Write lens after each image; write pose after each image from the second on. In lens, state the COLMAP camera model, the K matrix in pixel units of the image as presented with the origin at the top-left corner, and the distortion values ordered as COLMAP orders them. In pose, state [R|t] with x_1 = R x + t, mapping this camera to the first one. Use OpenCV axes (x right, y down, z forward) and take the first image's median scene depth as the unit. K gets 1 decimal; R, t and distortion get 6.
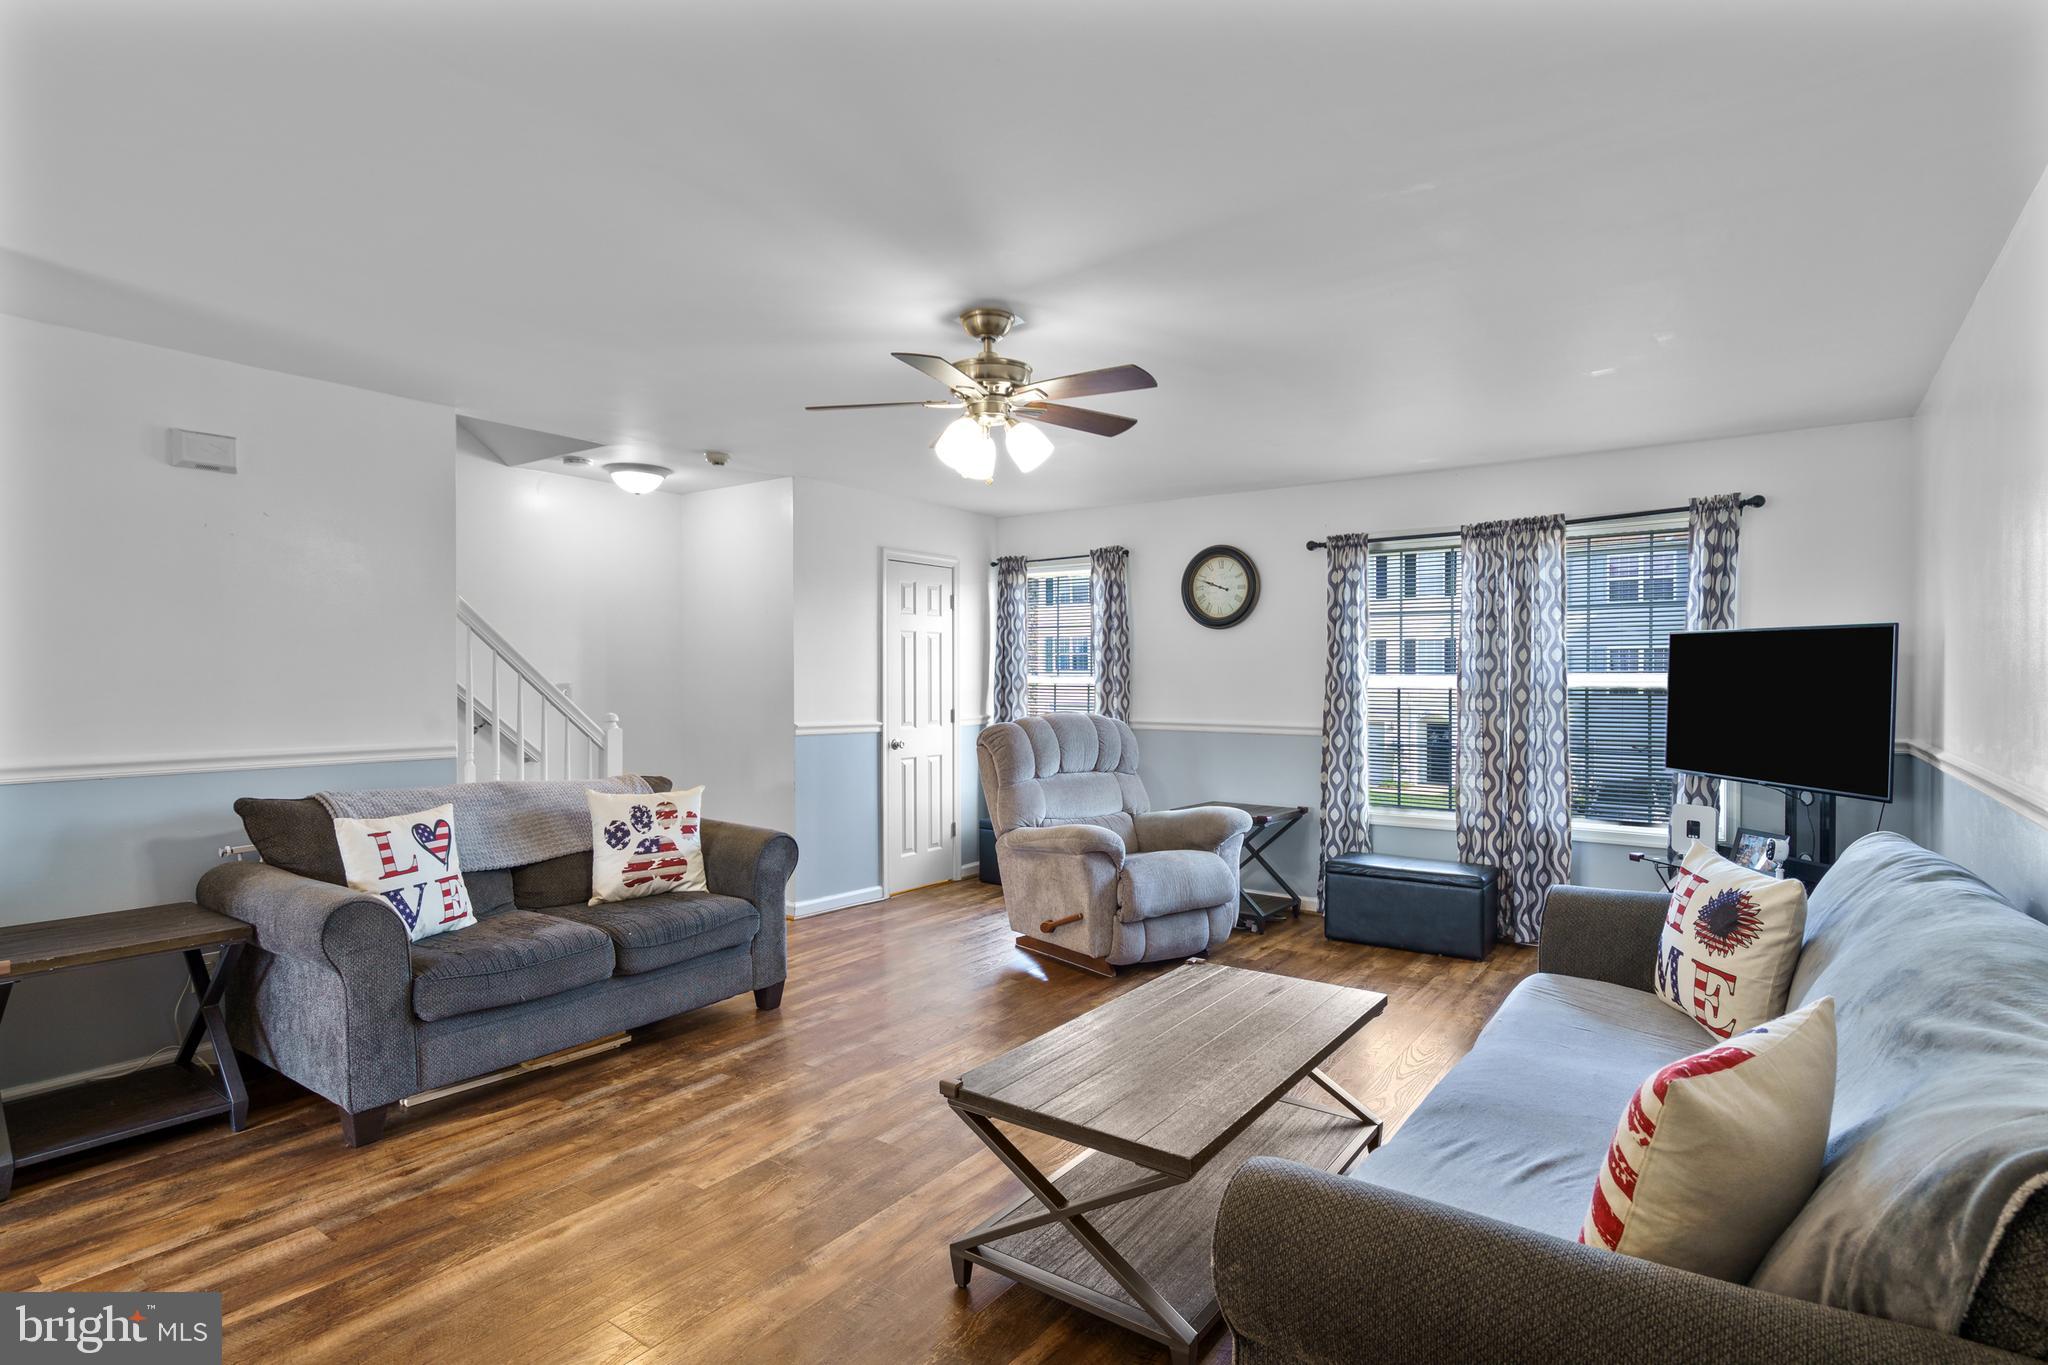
lens RADIAL K [[1028.0, 0, 1014.3], [0, 1028.0, 688.9], [0, 0, 1]] dist [-0.001106, 0.000405]
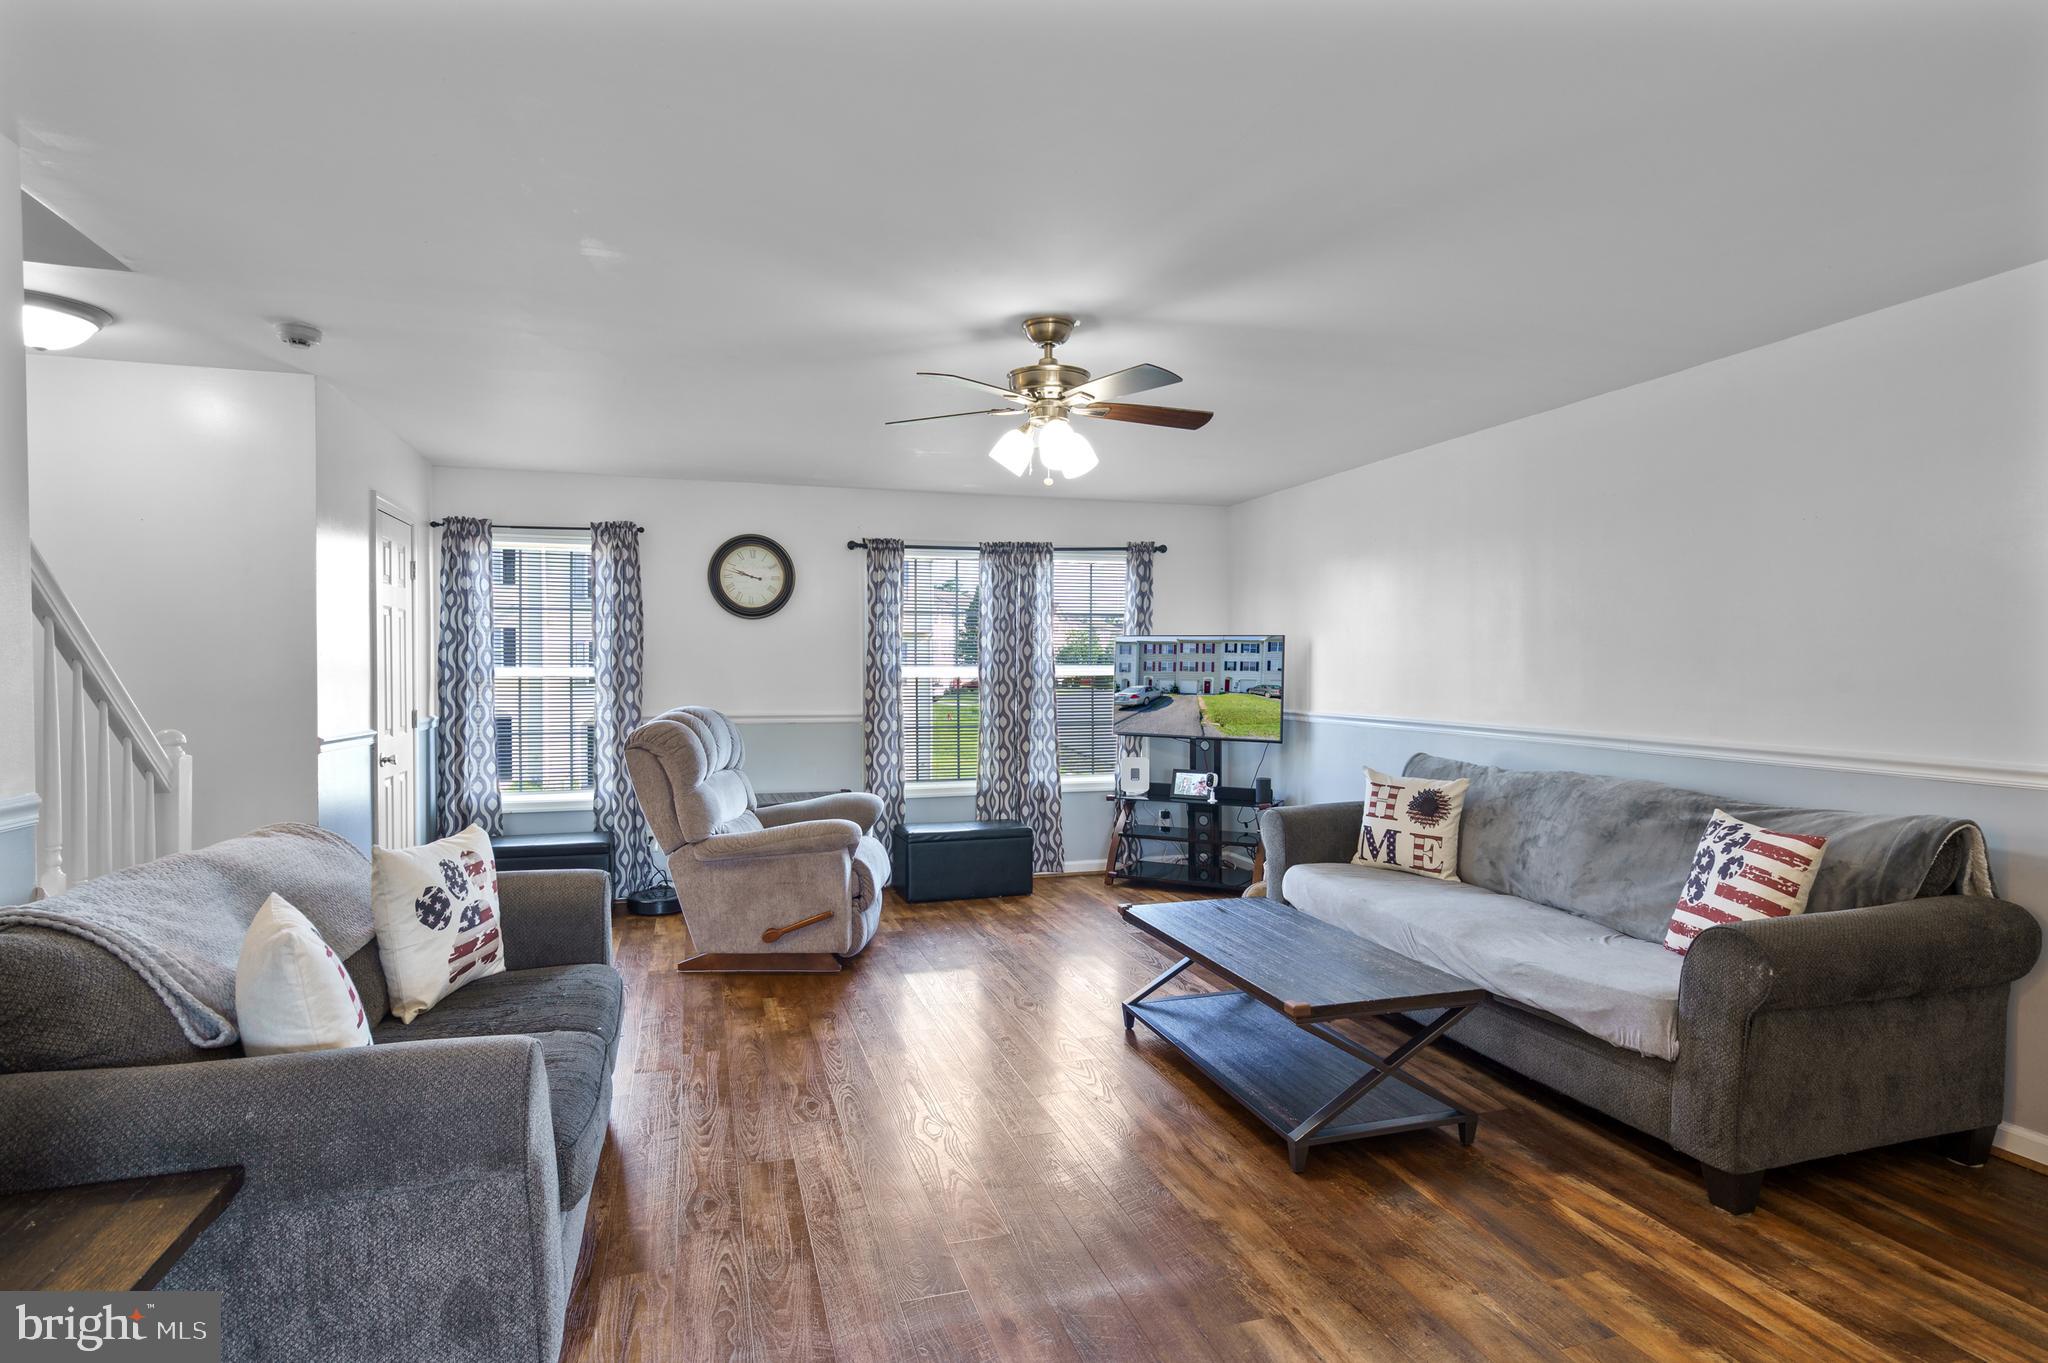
lens RADIAL K [[1045.8, 0, 1016.6], [0, 1045.8, 686.3], [0, 0, 1]] dist [-0.000013, 0.001288]
pose [[0.603608, -0.015079, 0.797139, -0.538910], [0.010097, 0.999886, 0.011269, -0.003147], [-0.797217, 0.001247, 0.603691, 0.229918]]
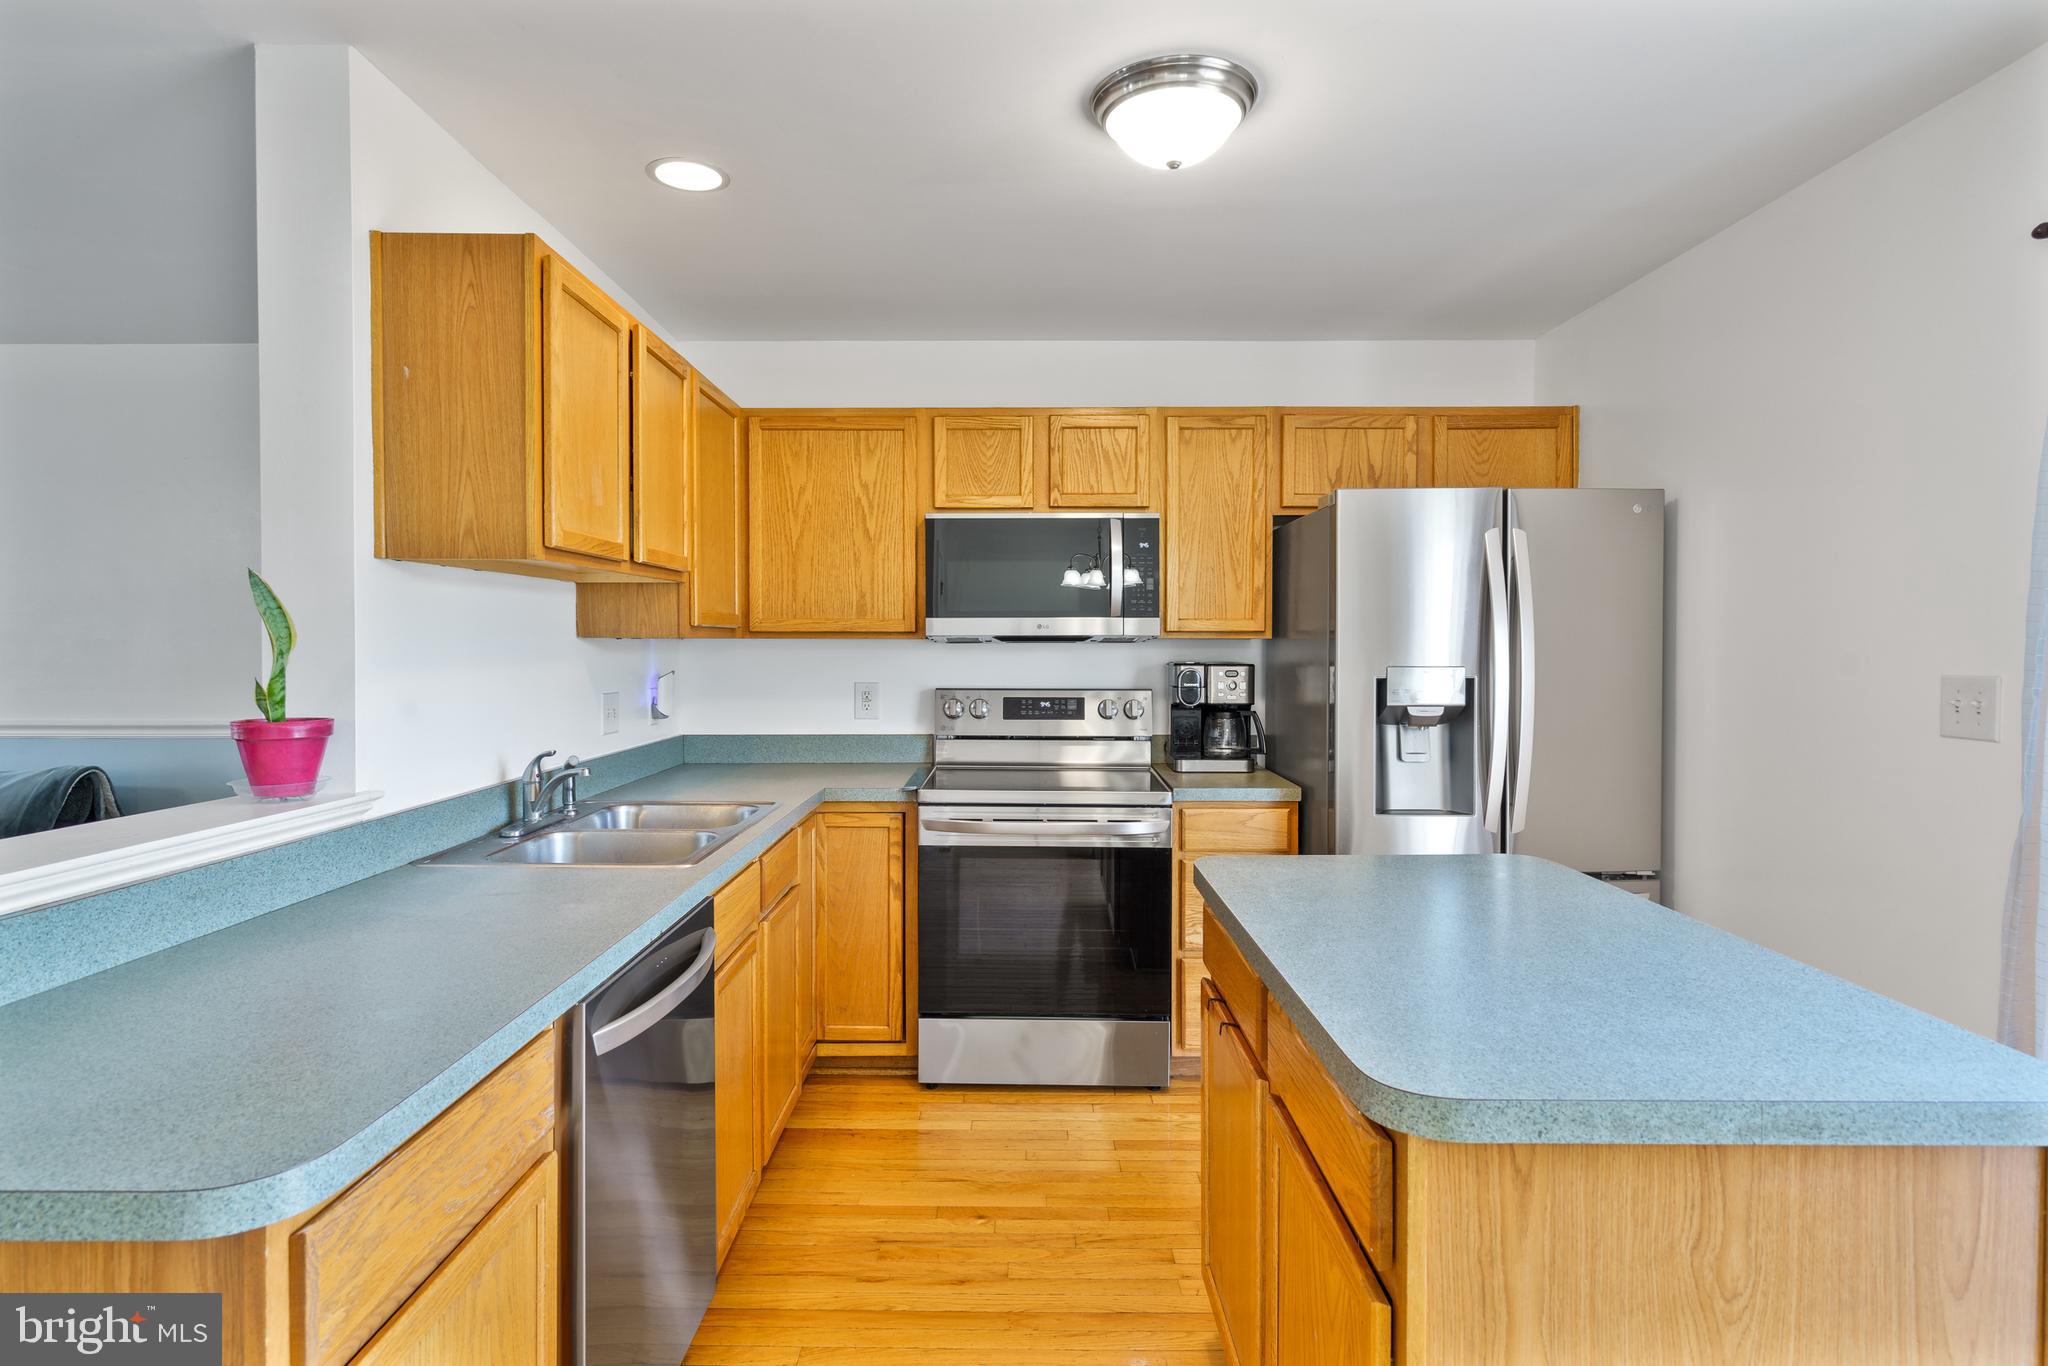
lens RADIAL K [[1073.1, 0, 1016.0], [0, 1073.1, 671.6], [0, 0, 1]] dist [0.002383, 0.000932]
pose [[-0.582614, -0.016353, 0.812585, -0.740388], [0.011202, 0.999541, 0.028147, 0.001520], [-0.812672, 0.025501, -0.582163, 0.082417]]
